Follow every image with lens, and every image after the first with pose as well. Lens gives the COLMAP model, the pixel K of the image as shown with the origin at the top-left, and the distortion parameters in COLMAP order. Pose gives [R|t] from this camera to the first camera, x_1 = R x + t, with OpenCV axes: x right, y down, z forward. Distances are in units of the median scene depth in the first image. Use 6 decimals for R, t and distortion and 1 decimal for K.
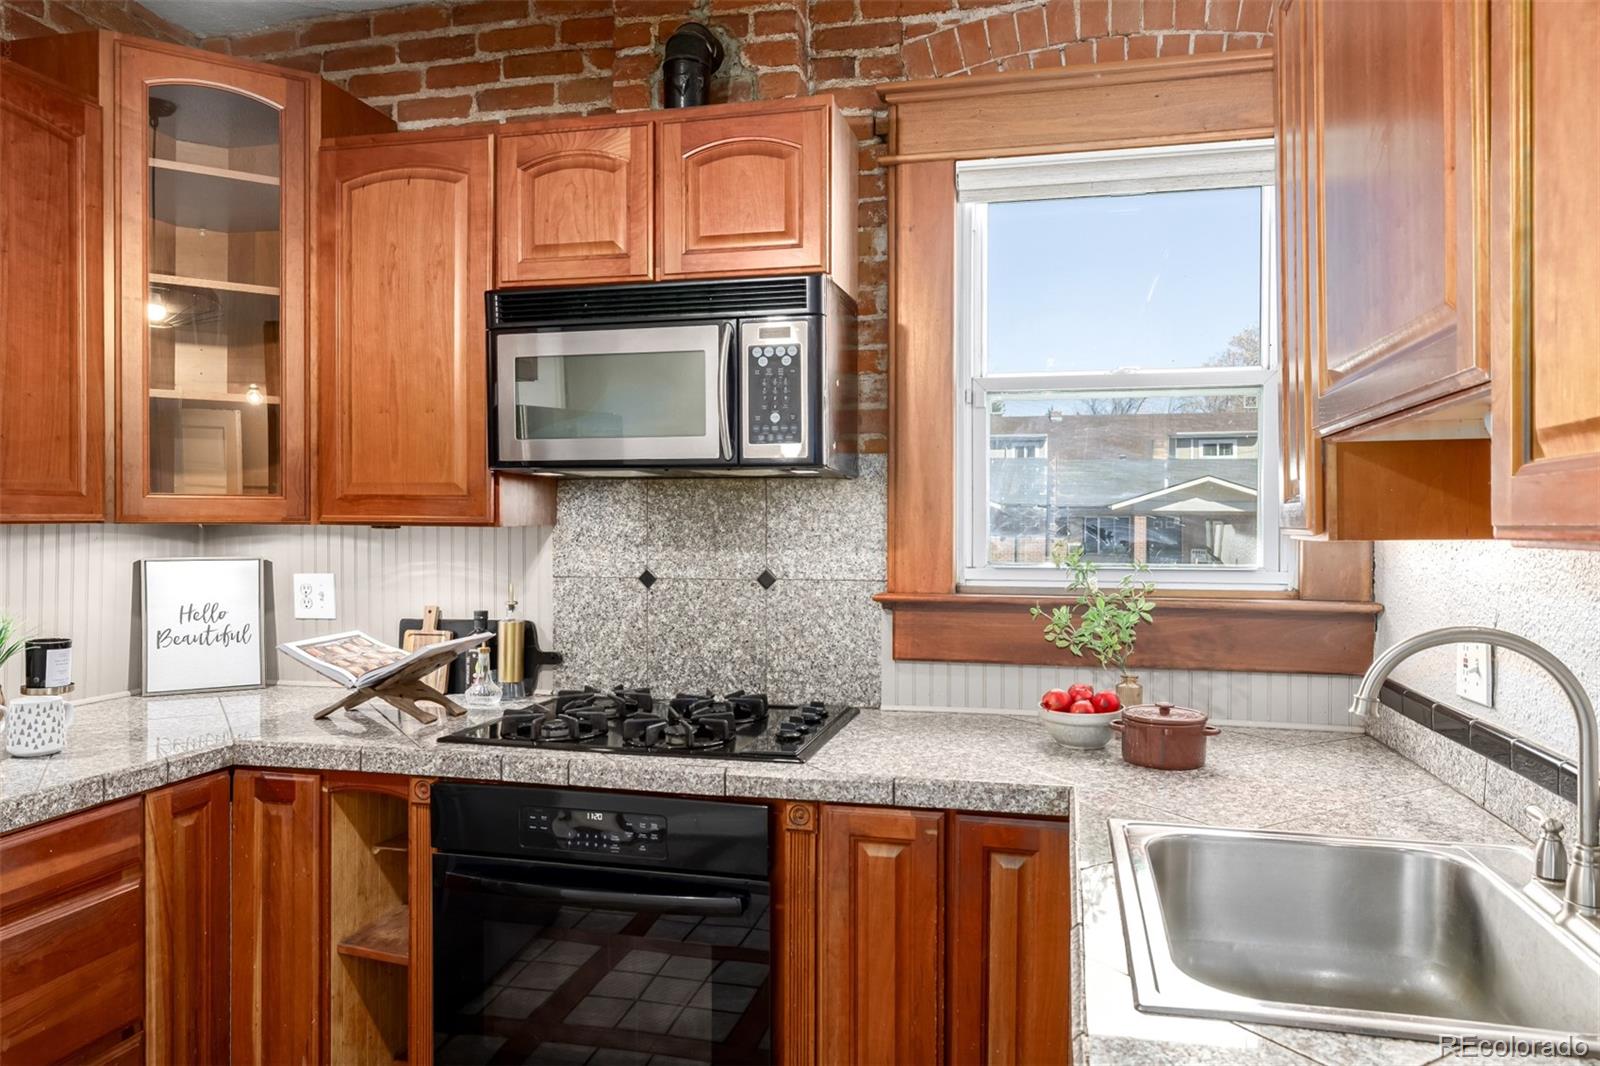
lens RADIAL K [[945.2, 0, 740.8], [0, 945.2, 526.3], [0, 0, 1]] dist [-0.001642, 0.000928]
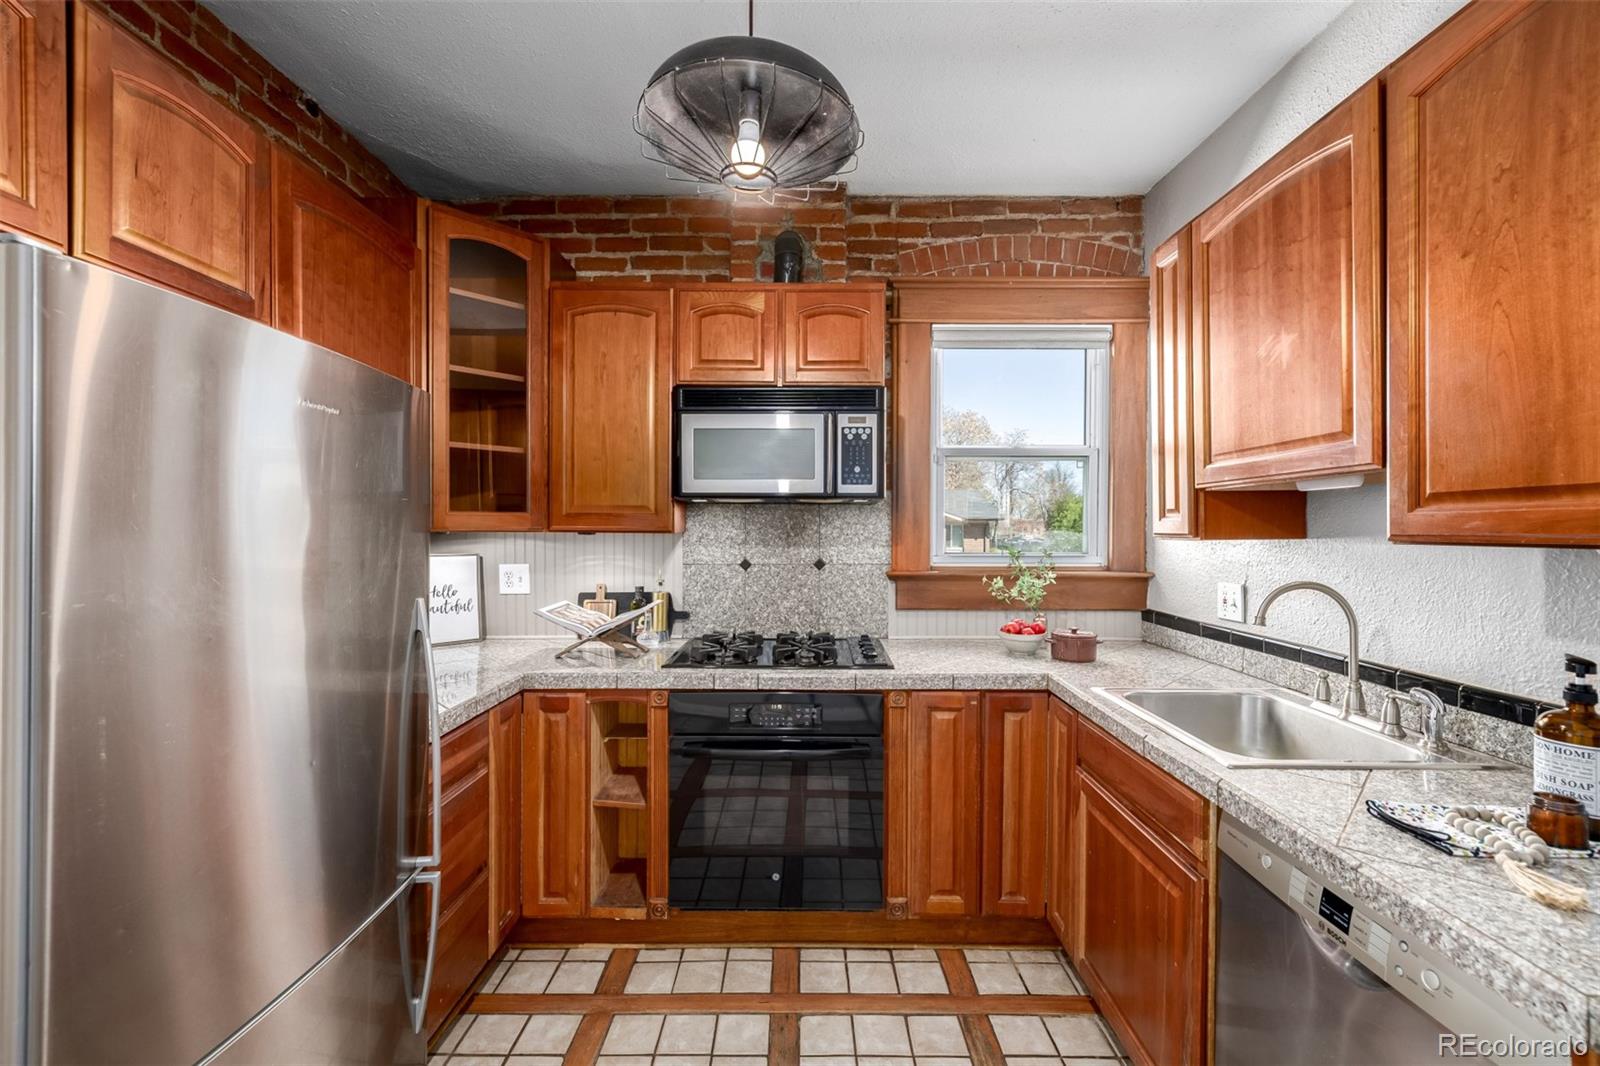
lens RADIAL K [[662.5, 0, 578.2], [0, 662.5, 528.2], [0, 0, 1]] dist [-0.000155, 0.000783]
pose [[0.978699, -0.000920, 0.205297, -0.660804], [0.001012, 0.999999, -0.000344, -0.008248], [-0.205297, 0.000544, 0.978700, -0.067532]]
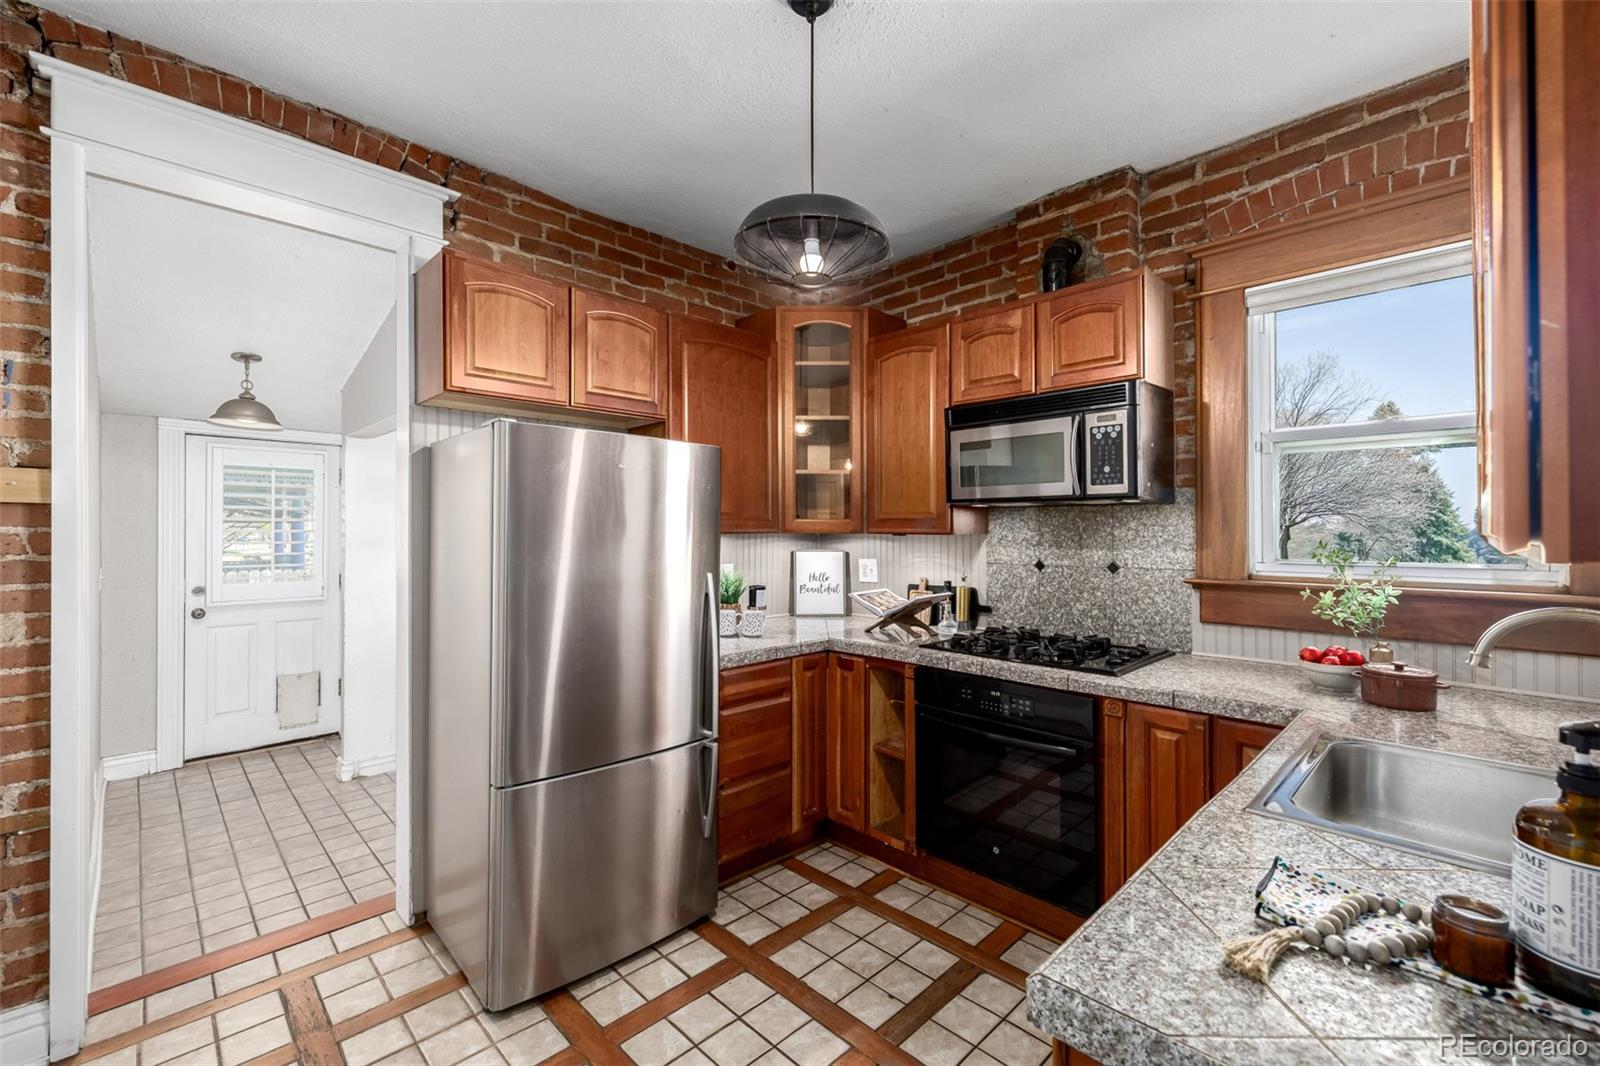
lens RADIAL K [[662.5, 0, 805.0], [0, 662.5, 528.4], [0, 0, 1]] dist [-0.000155, 0.000783]
pose [[0.838250, -0.005186, -0.545262, 0.211399], [0.000368, 0.999960, -0.008945, -0.000793], [0.545287, 0.007298, 0.838218, -0.245920]]
